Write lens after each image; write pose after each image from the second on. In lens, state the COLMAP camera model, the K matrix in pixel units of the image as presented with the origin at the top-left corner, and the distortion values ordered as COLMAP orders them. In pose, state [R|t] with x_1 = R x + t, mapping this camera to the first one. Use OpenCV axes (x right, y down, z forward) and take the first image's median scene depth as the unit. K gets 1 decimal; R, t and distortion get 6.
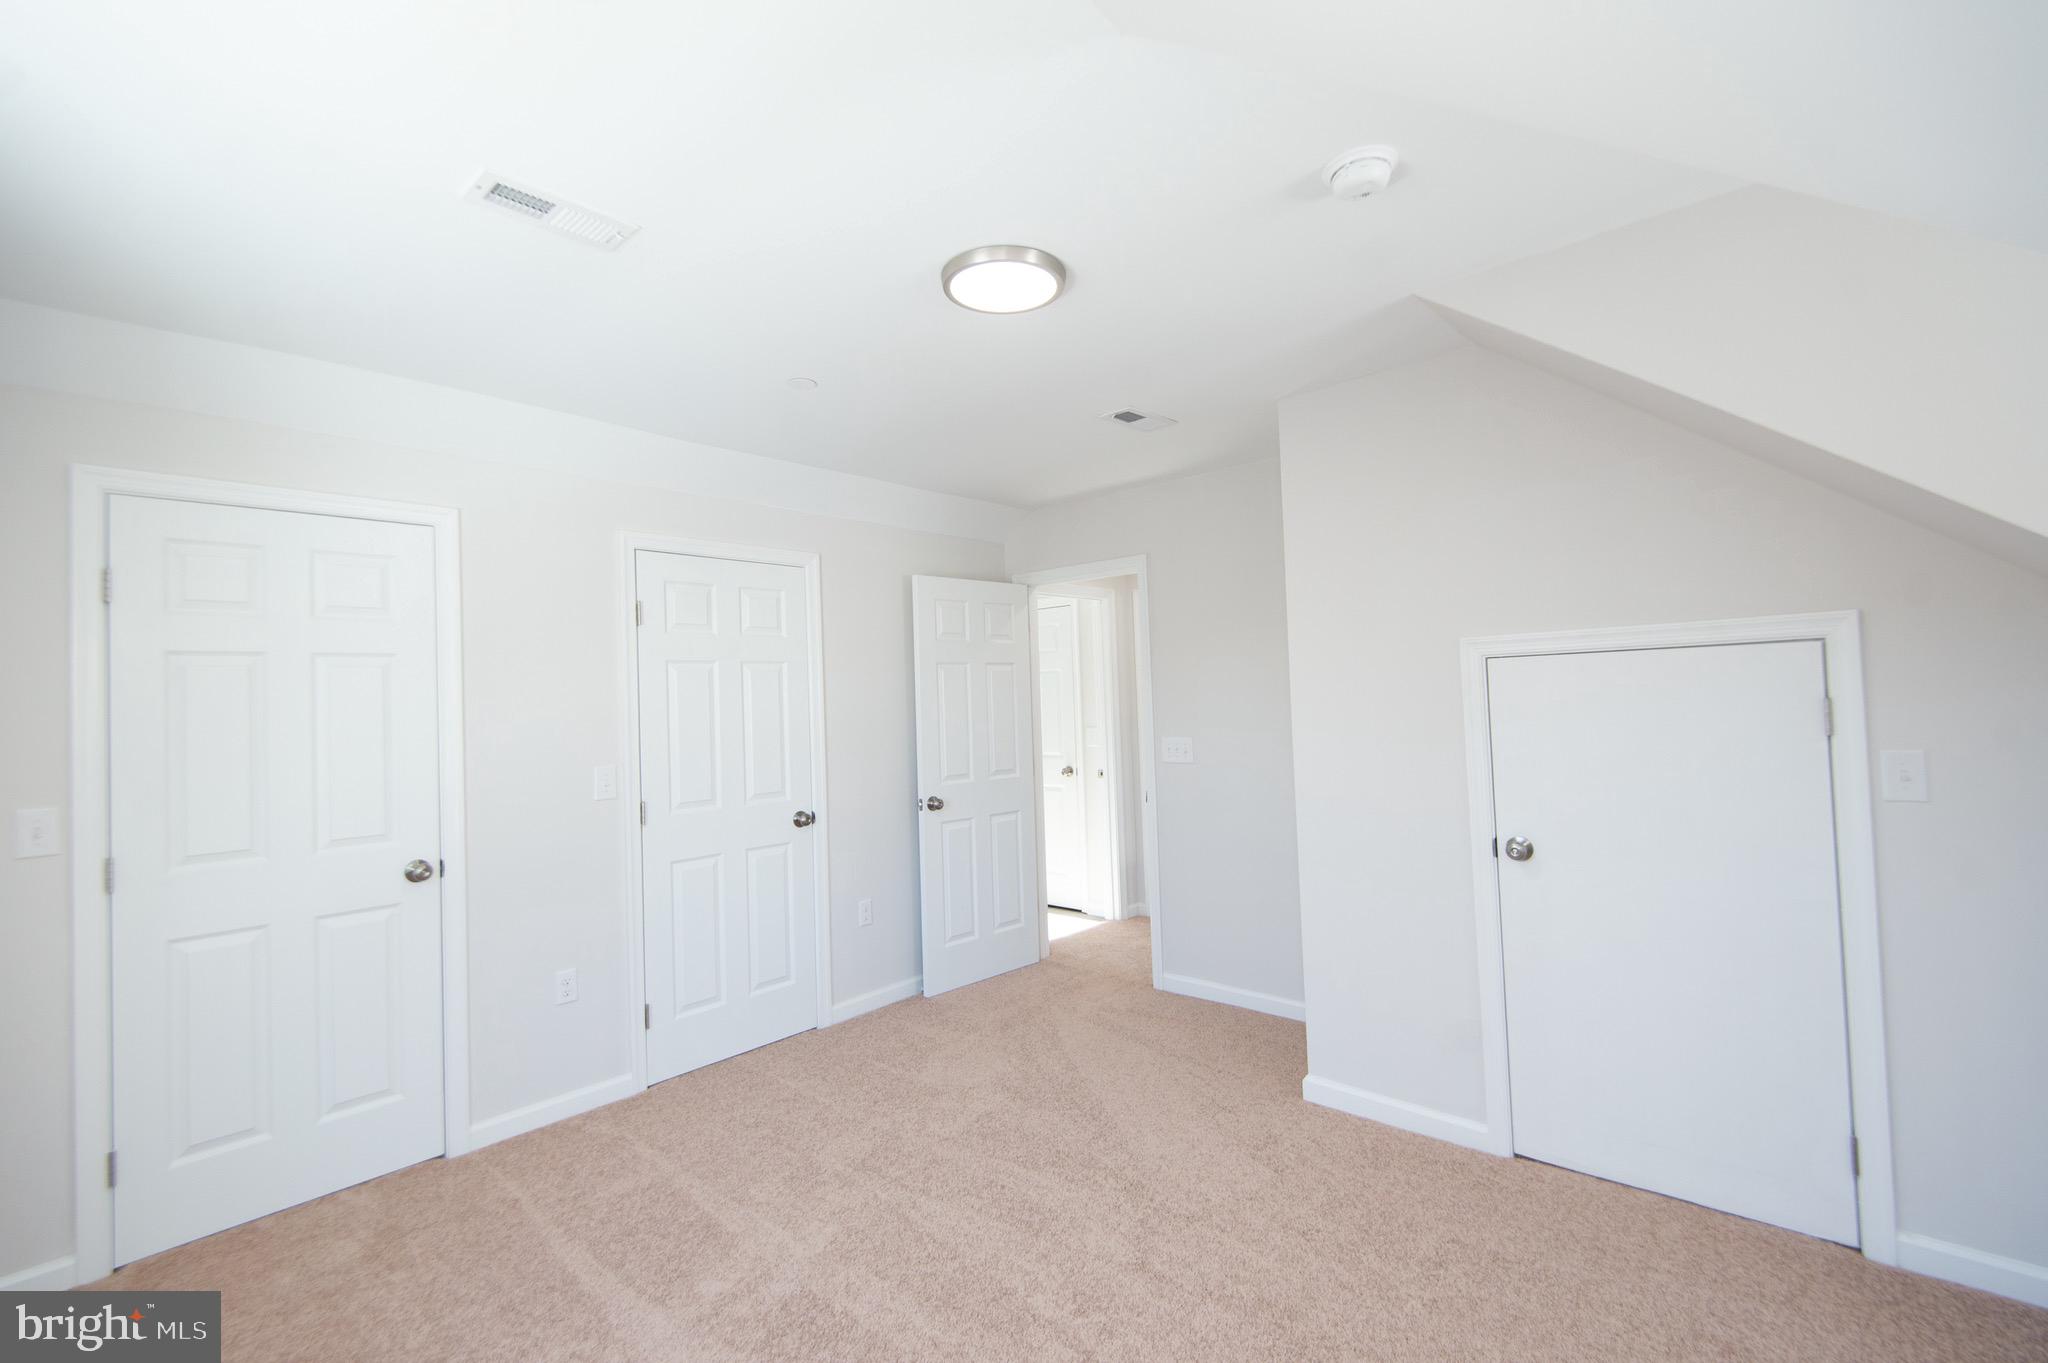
lens RADIAL K [[906.3, 0, 1021.7], [0, 906.3, 682.4], [0, 0, 1]] dist [0.024941, -0.013666]
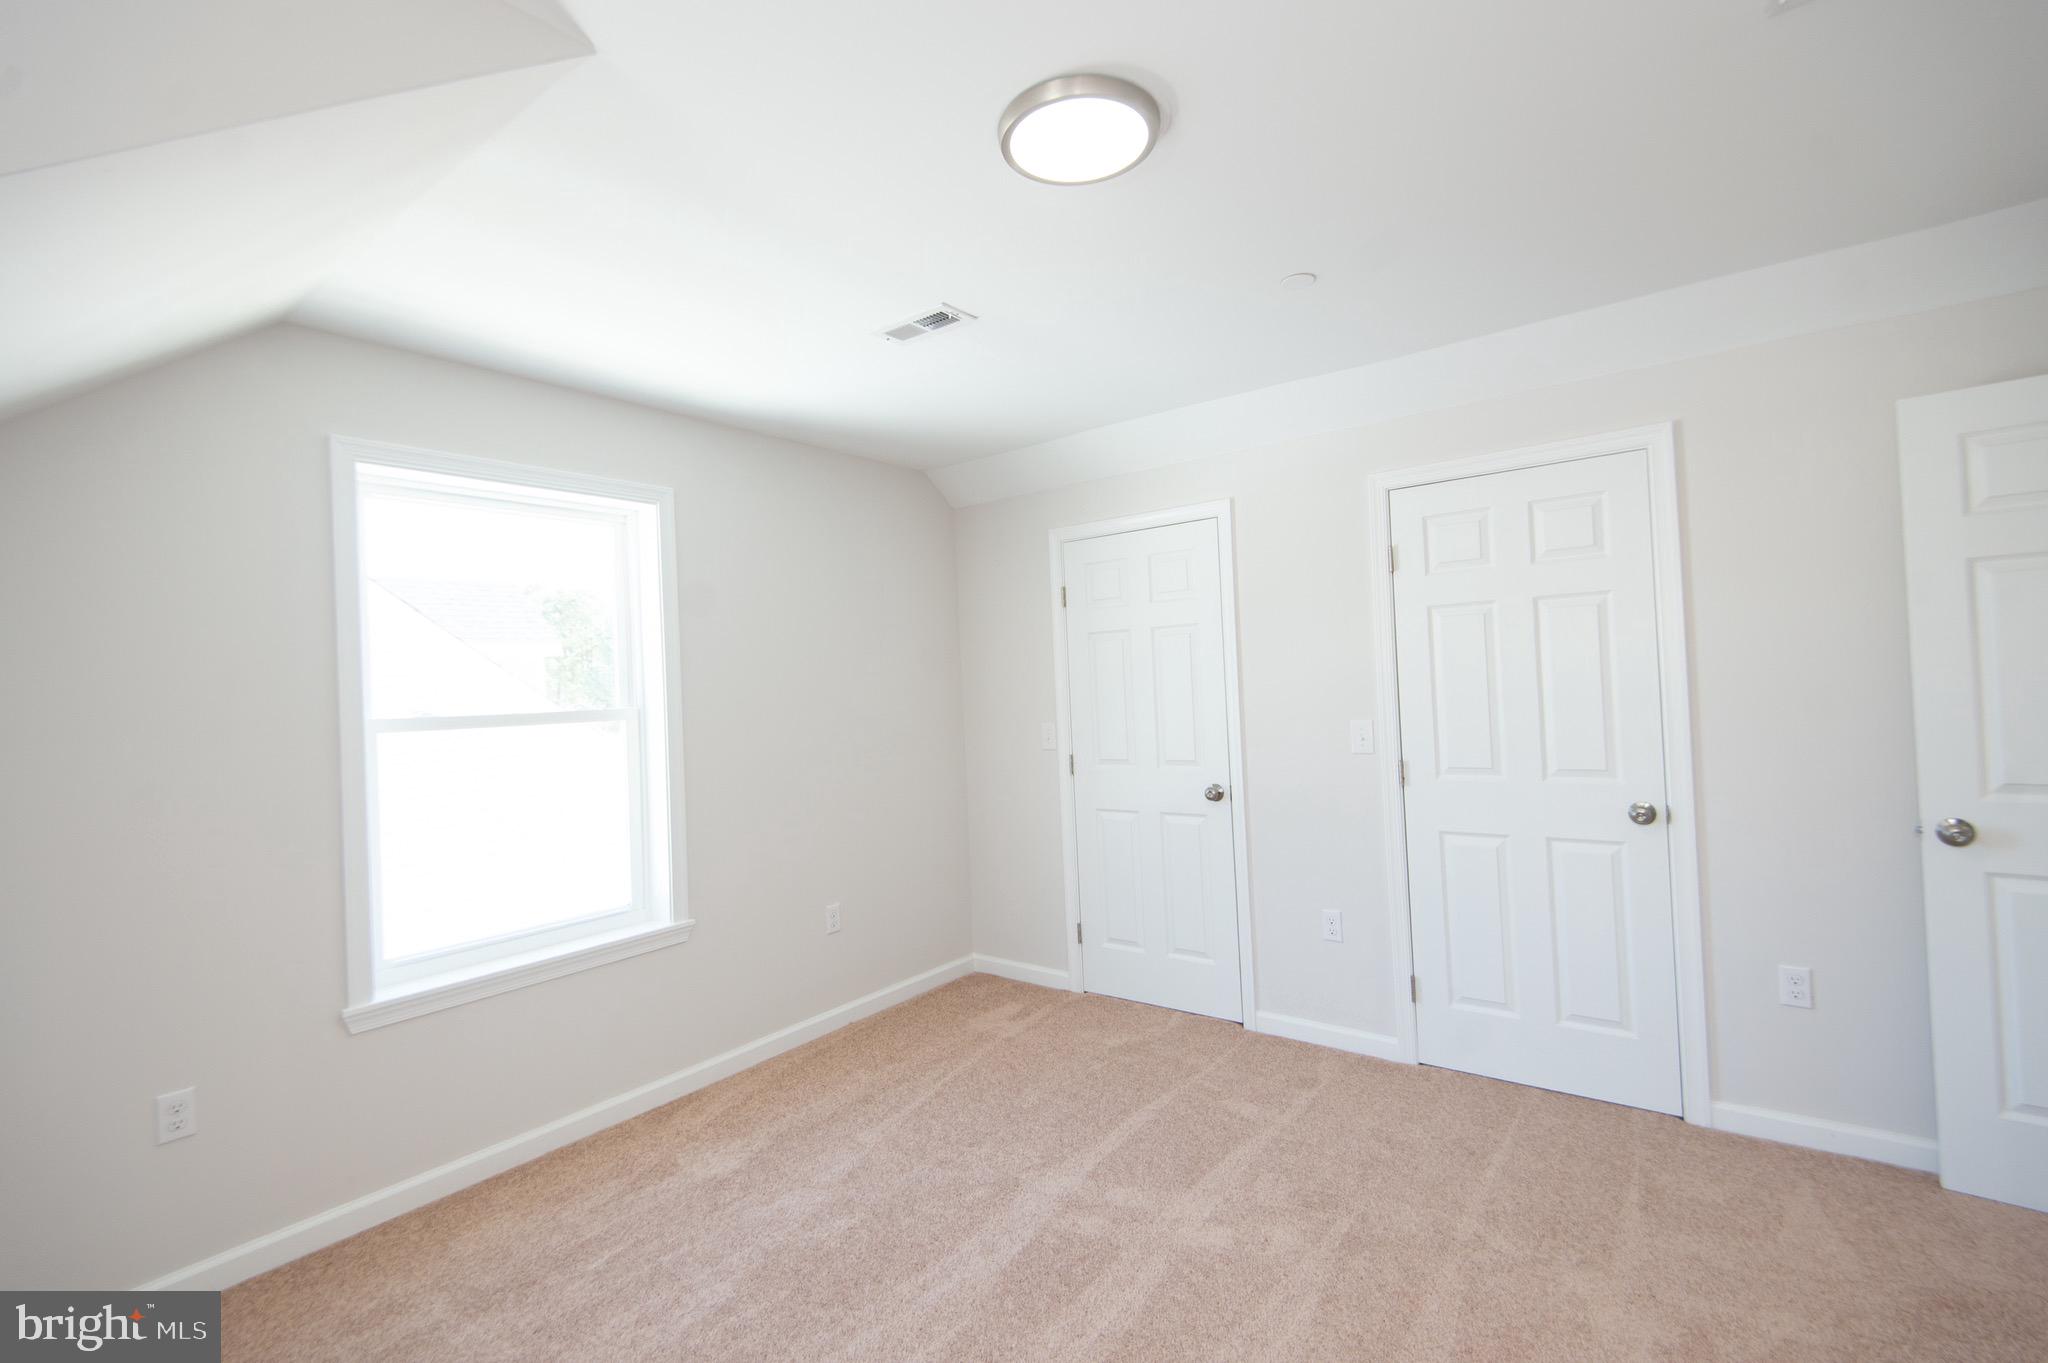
lens RADIAL K [[906.3, 0, 1021.5], [0, 906.3, 677.0], [0, 0, 1]] dist [0.024941, -0.013666]
pose [[0.076528, 0.020800, -0.996850, 0.518080], [0.061164, 0.997802, 0.025515, -0.002513], [0.995190, -0.062924, 0.075088, 0.583281]]
